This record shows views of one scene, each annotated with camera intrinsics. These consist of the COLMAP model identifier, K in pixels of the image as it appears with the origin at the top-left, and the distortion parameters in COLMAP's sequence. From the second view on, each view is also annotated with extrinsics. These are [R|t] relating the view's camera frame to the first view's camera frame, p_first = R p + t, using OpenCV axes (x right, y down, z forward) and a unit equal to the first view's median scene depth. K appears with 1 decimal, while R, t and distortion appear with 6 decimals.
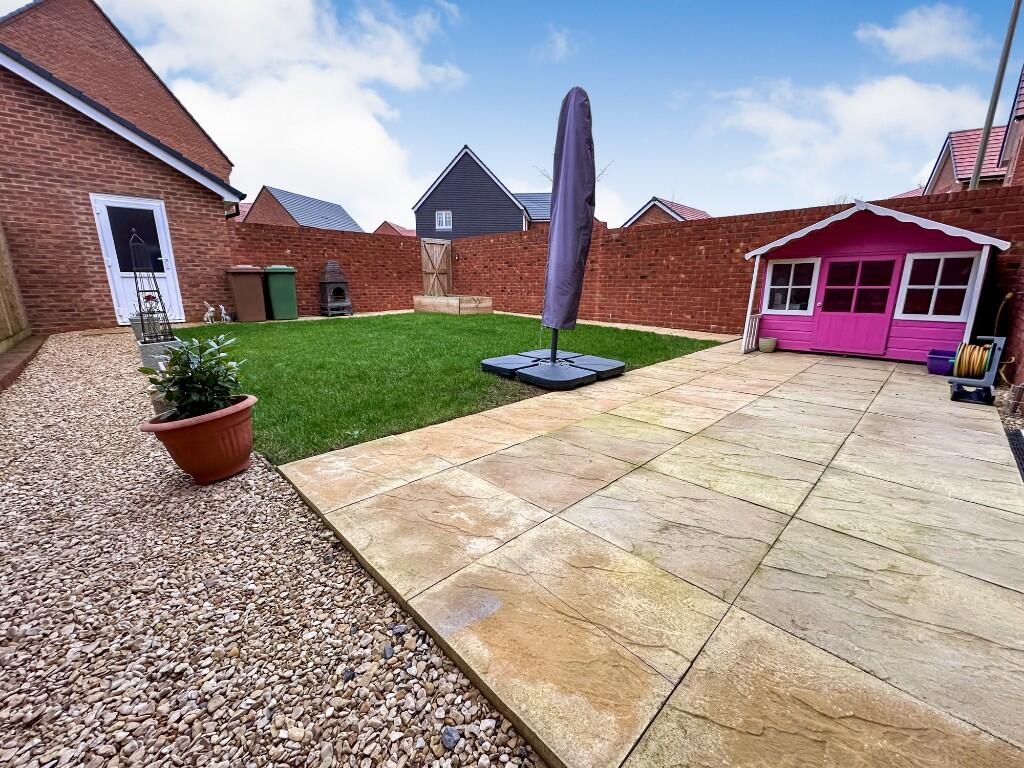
lens RADIAL K [[416.1, 0, 510.5], [0, 416.1, 383.2], [0, 0, 1]] dist [-0.001802, 0.000051]
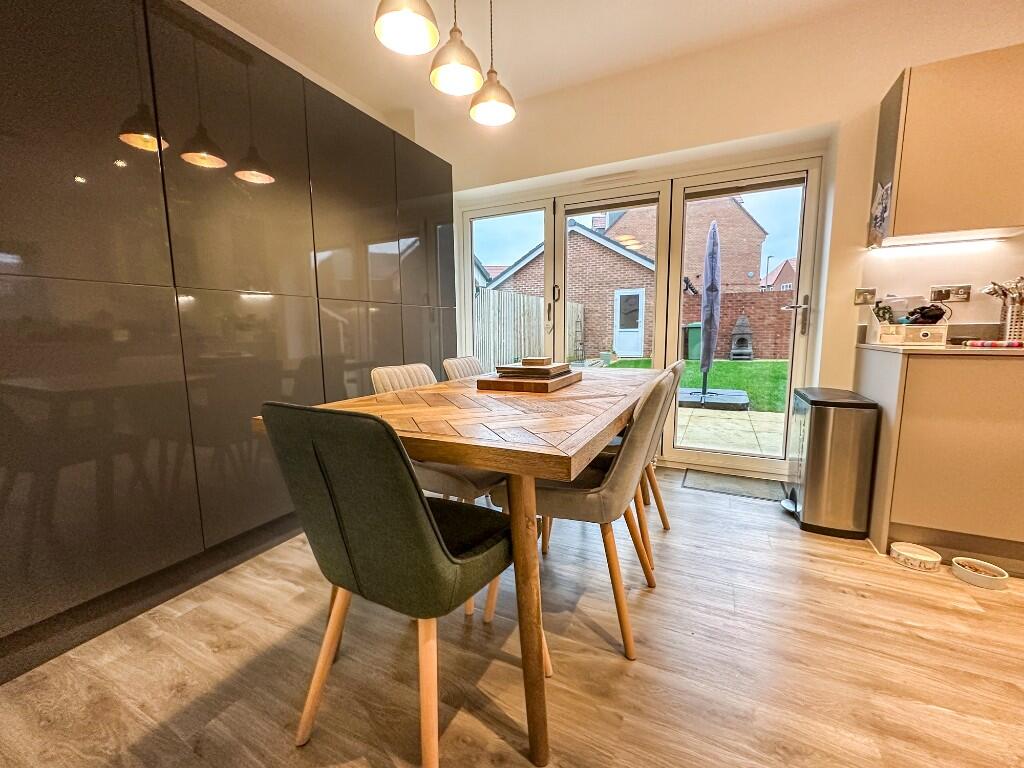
lens RADIAL K [[416.1, 0, 509.1], [0, 416.1, 384.1], [0, 0, 1]] dist [-0.001802, 0.000051]
pose [[0.342086, 0.116124, -0.932466, 0.653945], [-0.208149, 0.977047, 0.045314, -0.005332], [0.916325, 0.178591, 0.358405, -0.081691]]
